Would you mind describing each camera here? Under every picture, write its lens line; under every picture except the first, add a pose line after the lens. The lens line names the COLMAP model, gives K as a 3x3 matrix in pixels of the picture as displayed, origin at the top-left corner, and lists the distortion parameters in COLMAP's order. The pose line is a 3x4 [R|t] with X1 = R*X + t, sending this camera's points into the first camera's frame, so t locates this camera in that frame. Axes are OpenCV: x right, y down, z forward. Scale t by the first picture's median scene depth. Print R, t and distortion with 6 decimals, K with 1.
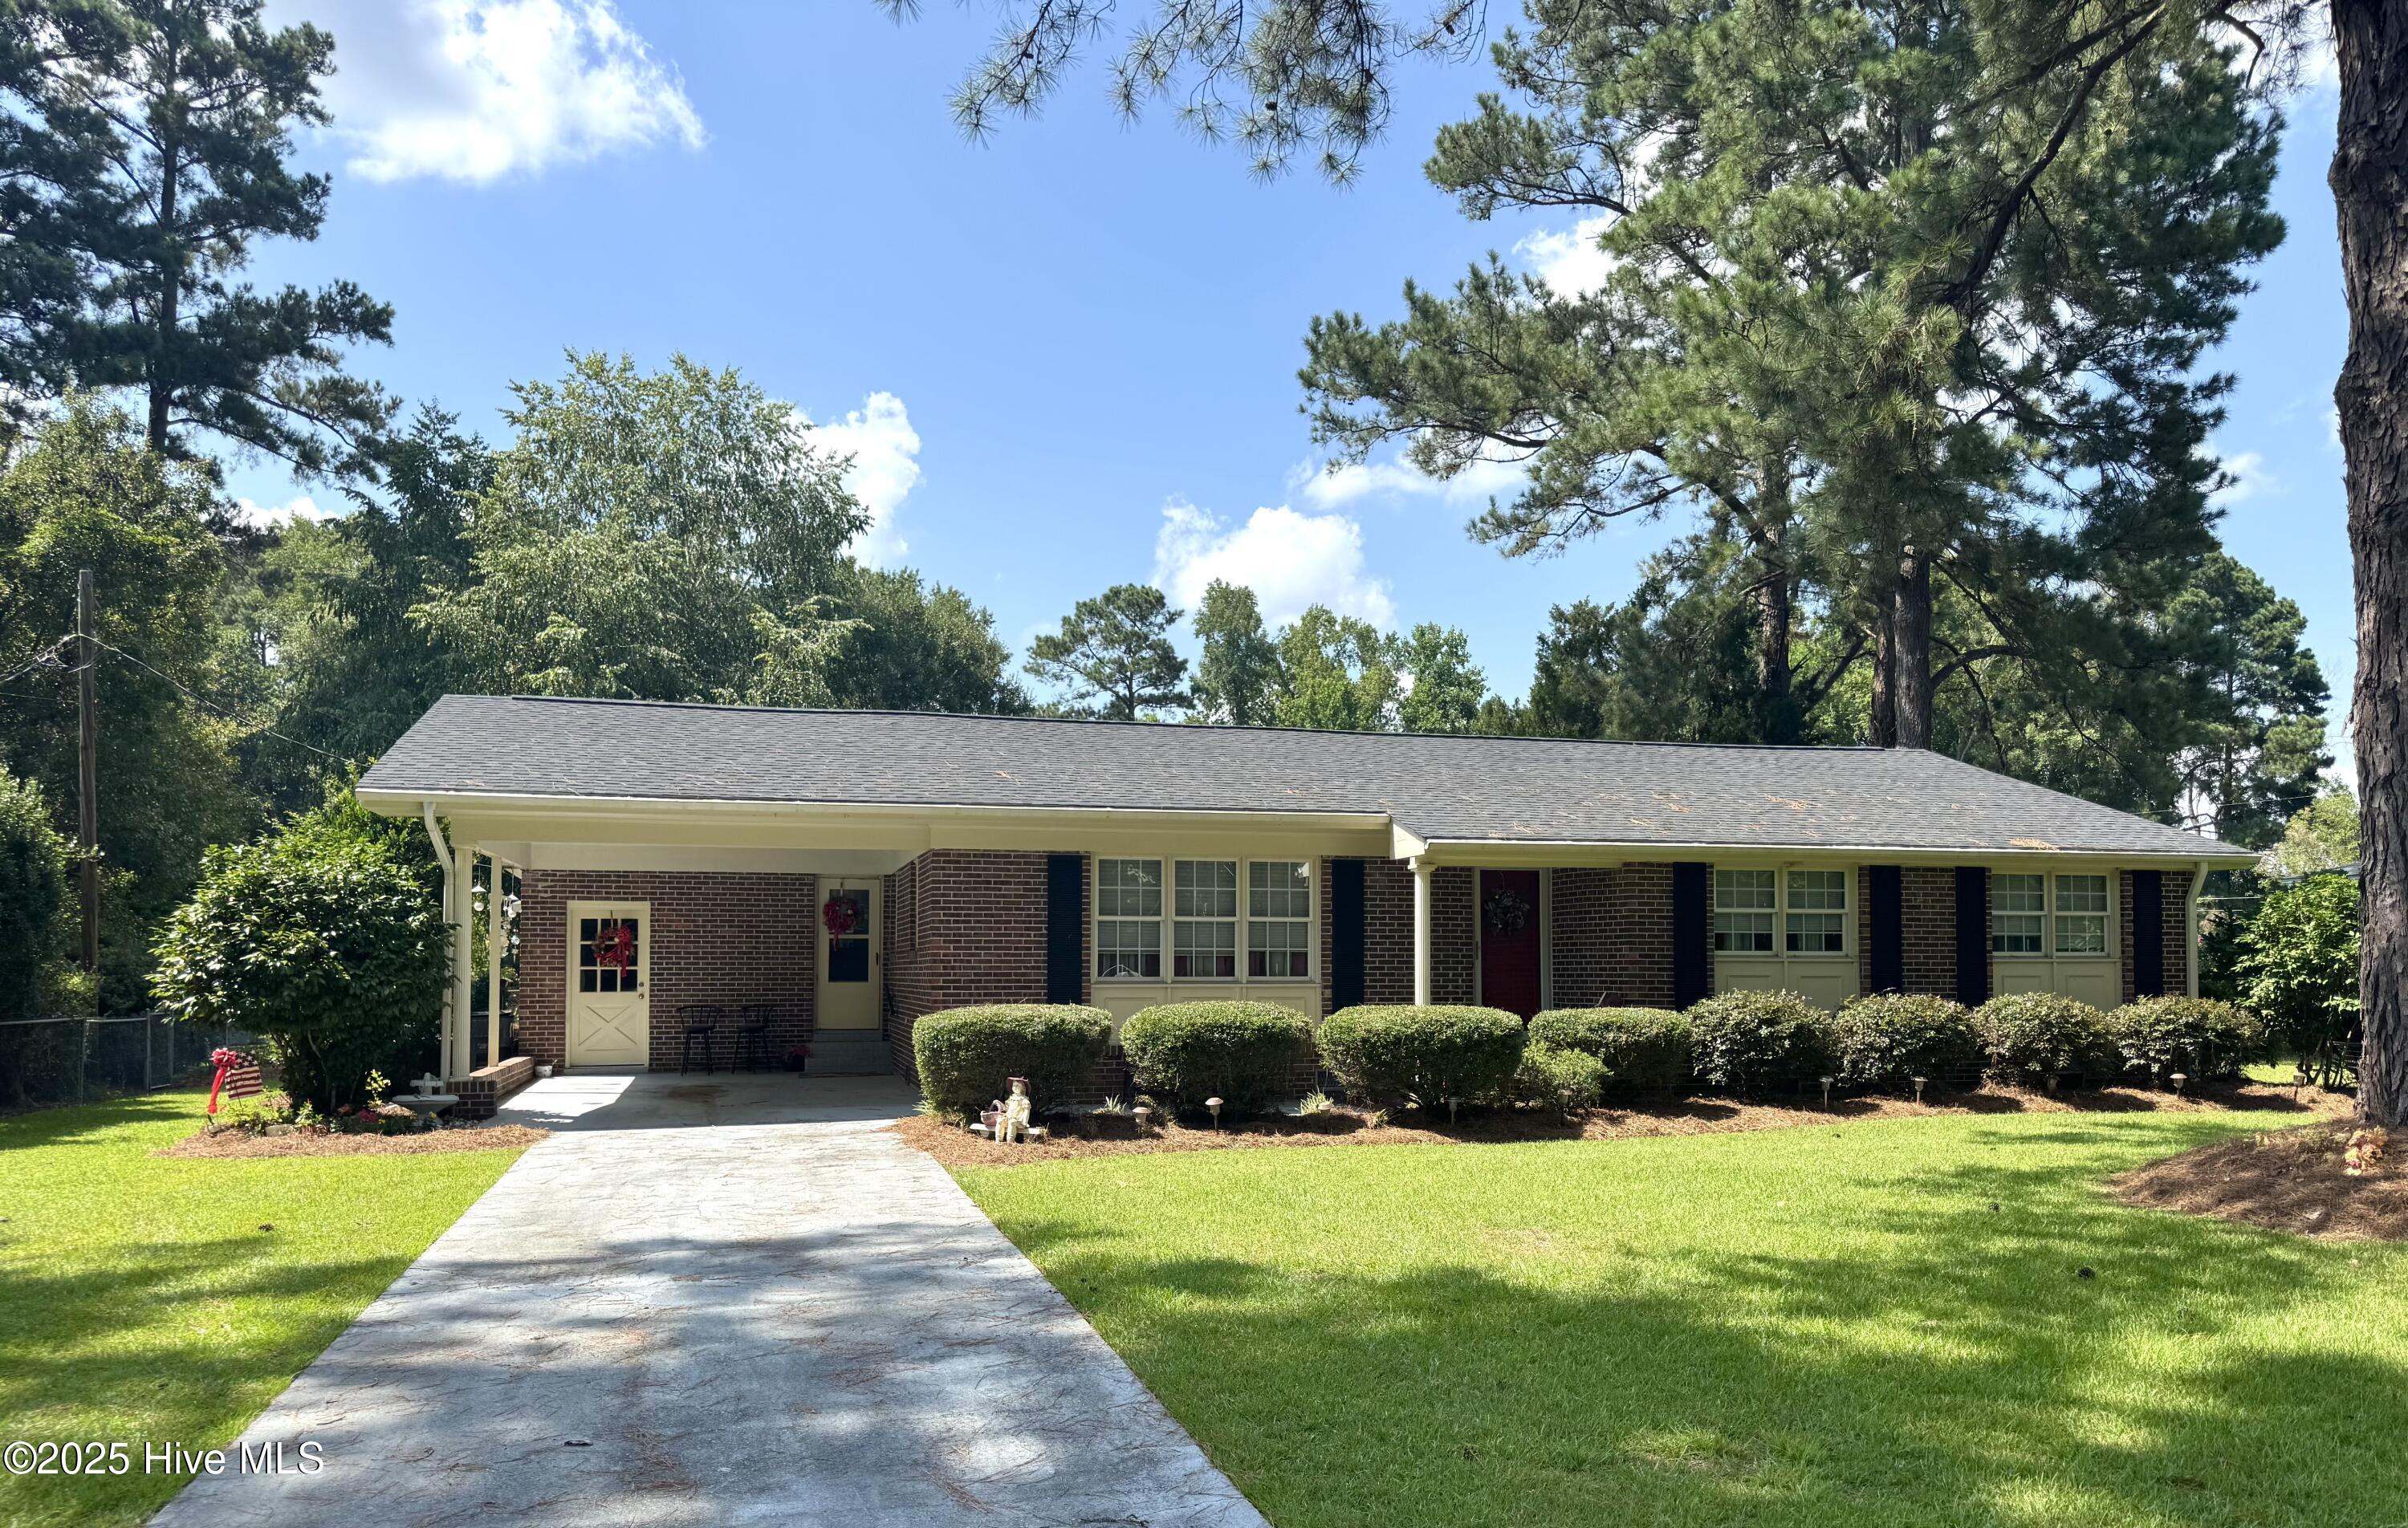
lens RADIAL K [[1694.5, 0, 1168.4], [0, 1694.5, 930.3], [0, 0, 1]] dist [0.039400, -0.024608]
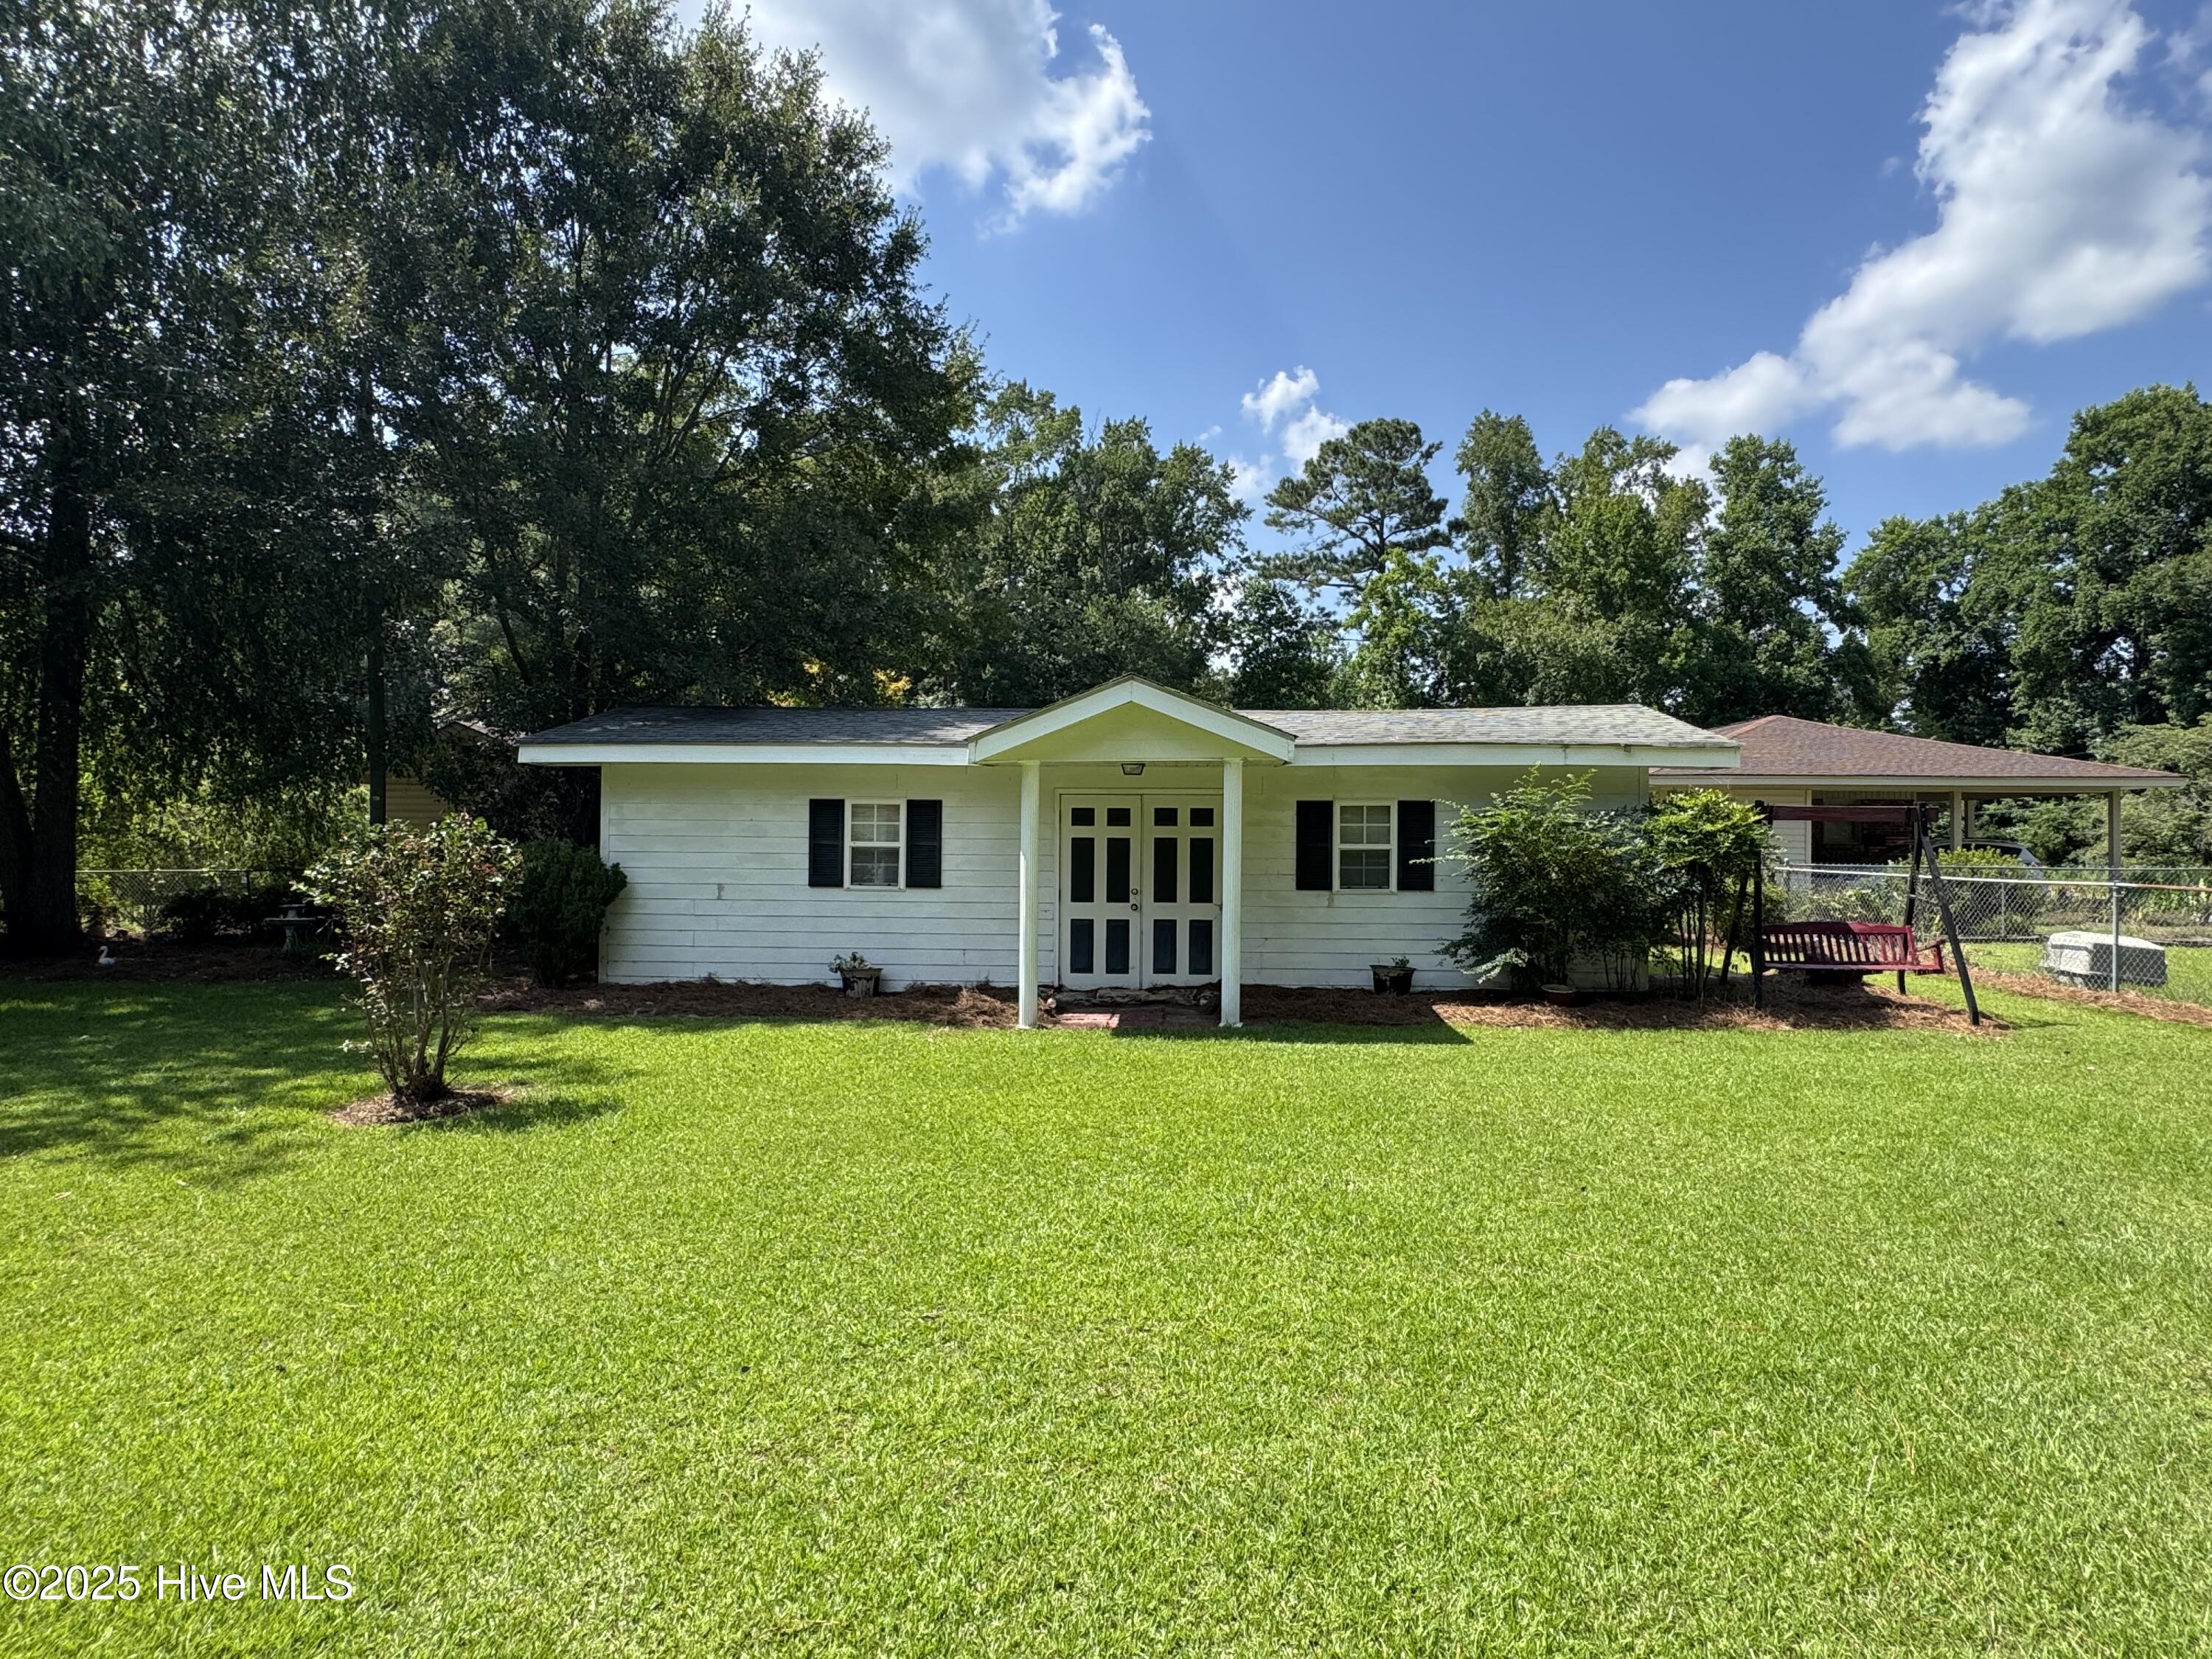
lens RADIAL K [[1161.2, 0, 1085.7], [0, 1161.2, 828.8], [0, 0, 1]] dist [0.002504, -0.001017]
pose [[0.947449, 0.004440, -0.319876, 0.090732], [0.000156, 0.999897, 0.014342, 0.026598], [0.319907, -0.013639, 0.947351, 1.140472]]
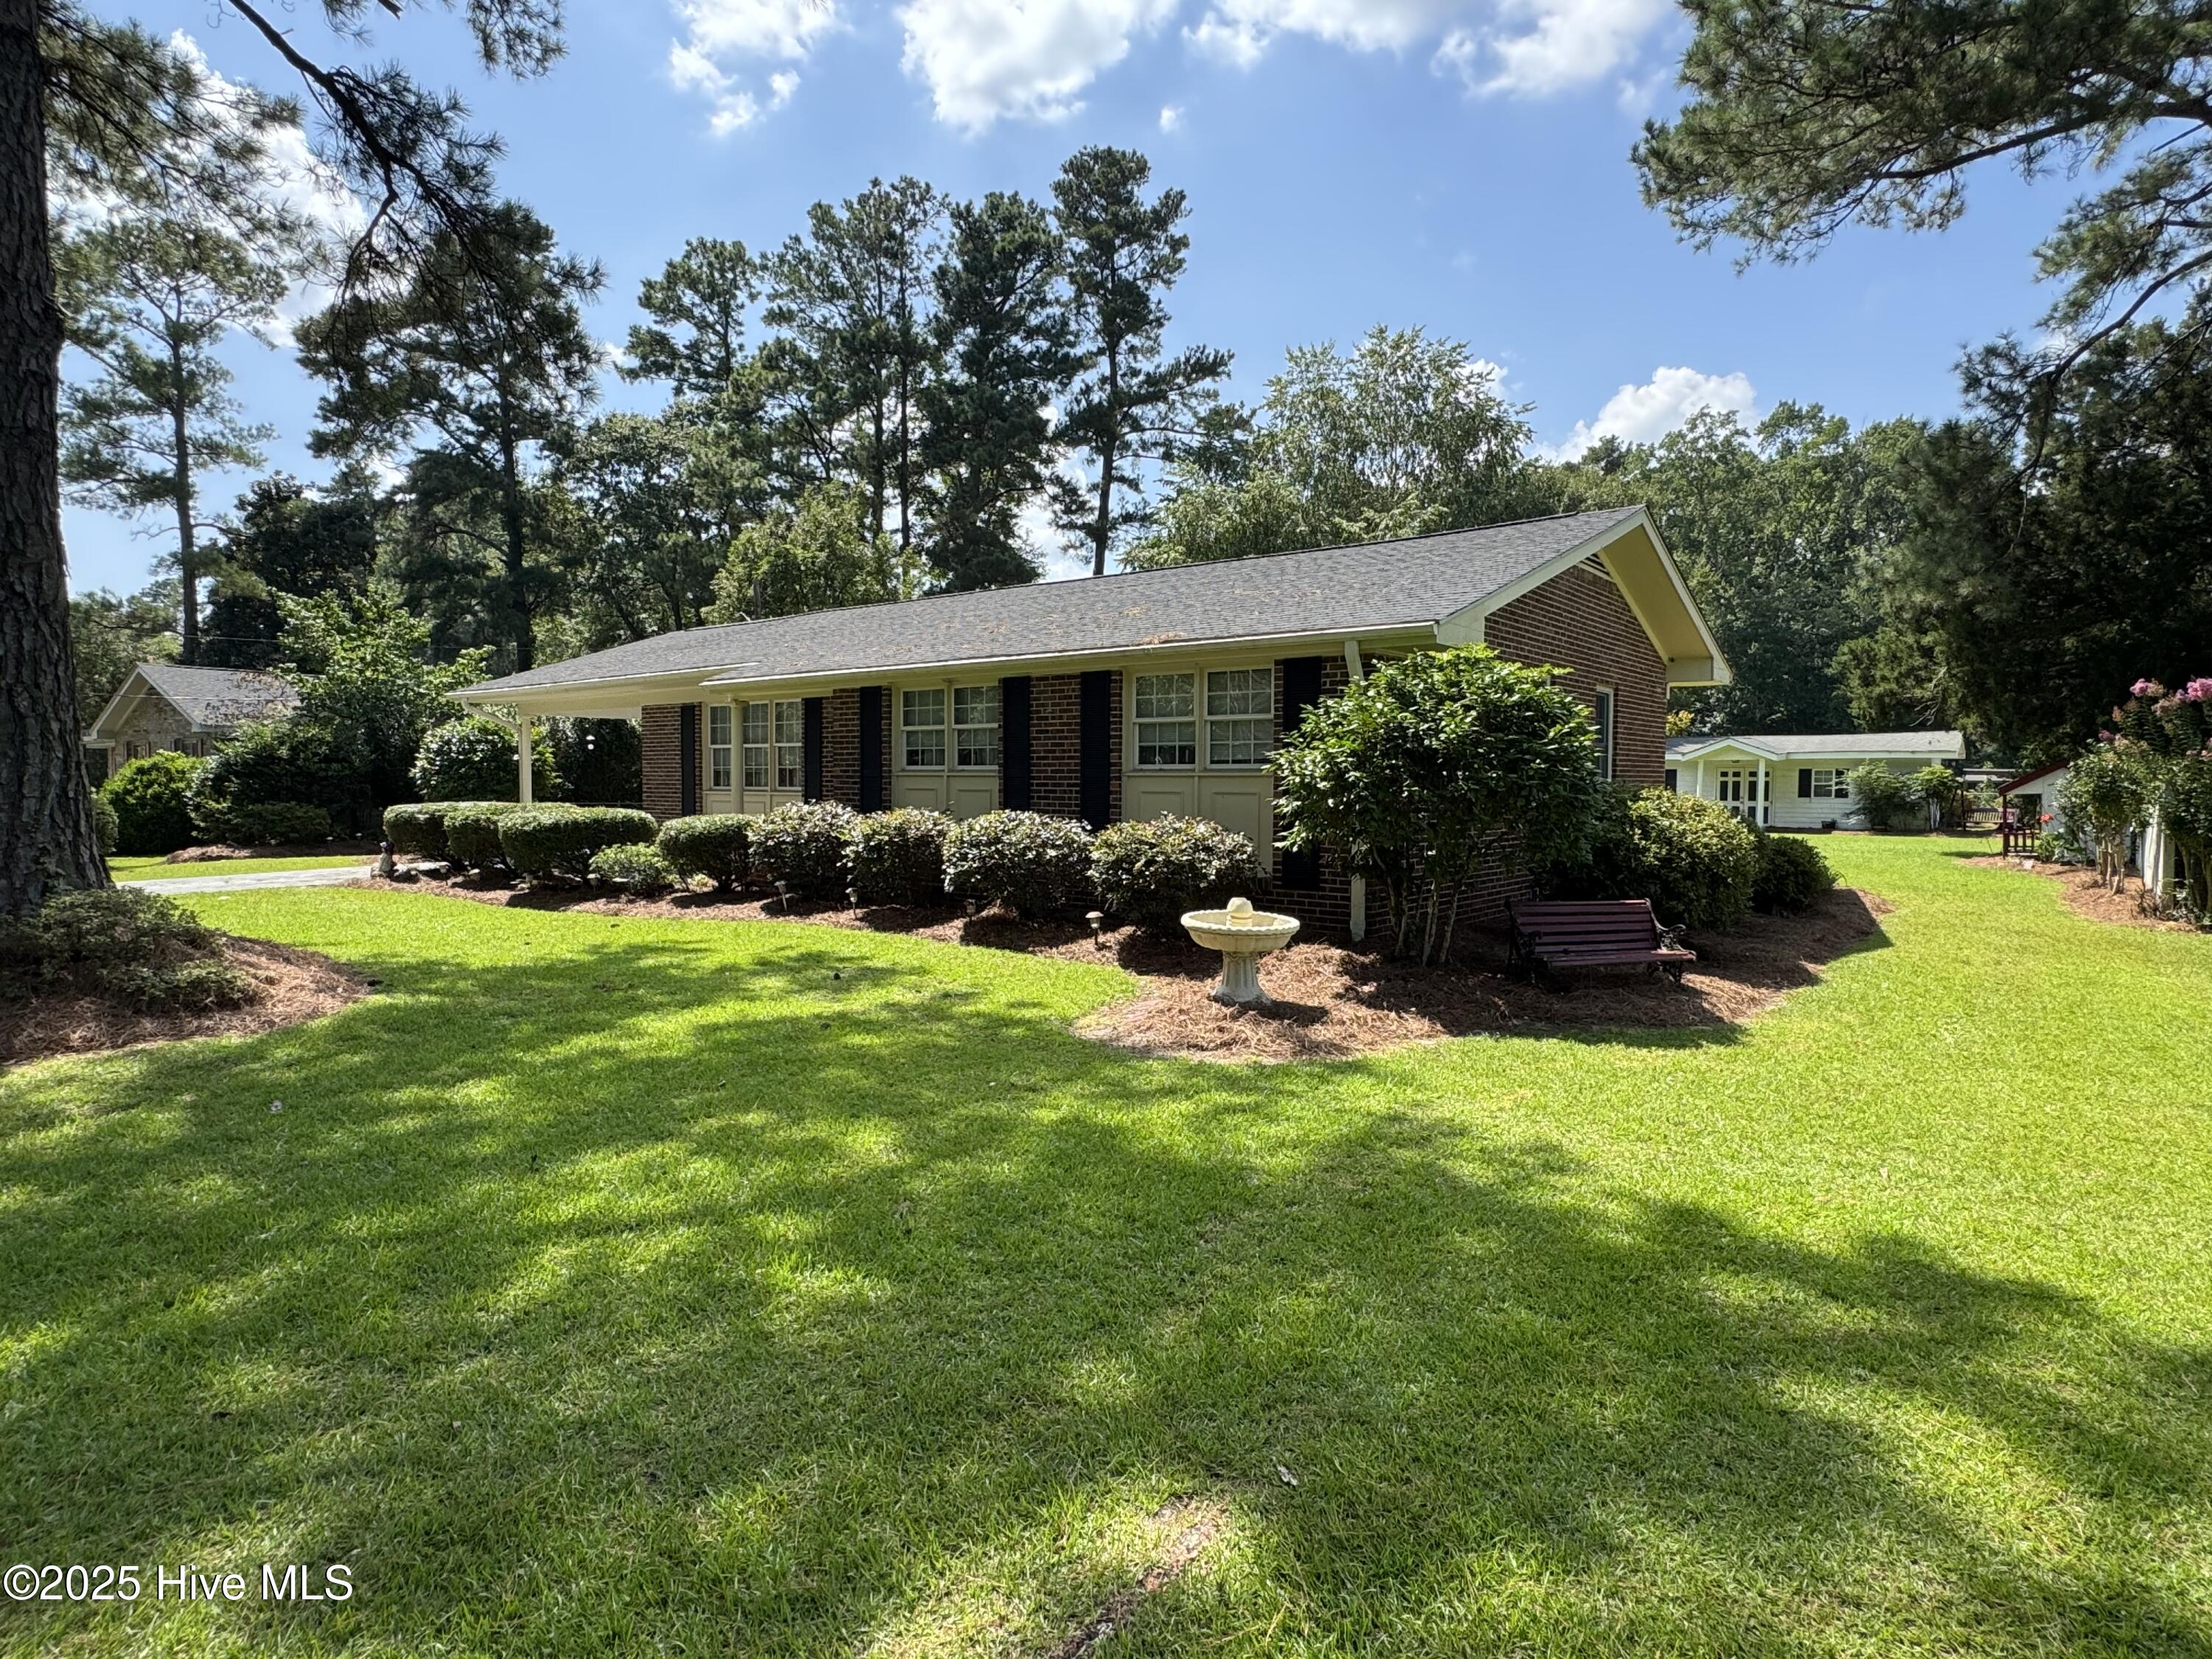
lens RADIAL K [[1203.1, 0, 1091.6], [0, 1203.1, 834.0], [0, 0, 1]] dist [0.004333, 0.000522]
pose [[0.589969, 0.040338, -0.806417, 0.533544], [0.016051, 0.997968, 0.061662, 0.005315], [0.807266, -0.049323, 0.588123, 0.334863]]
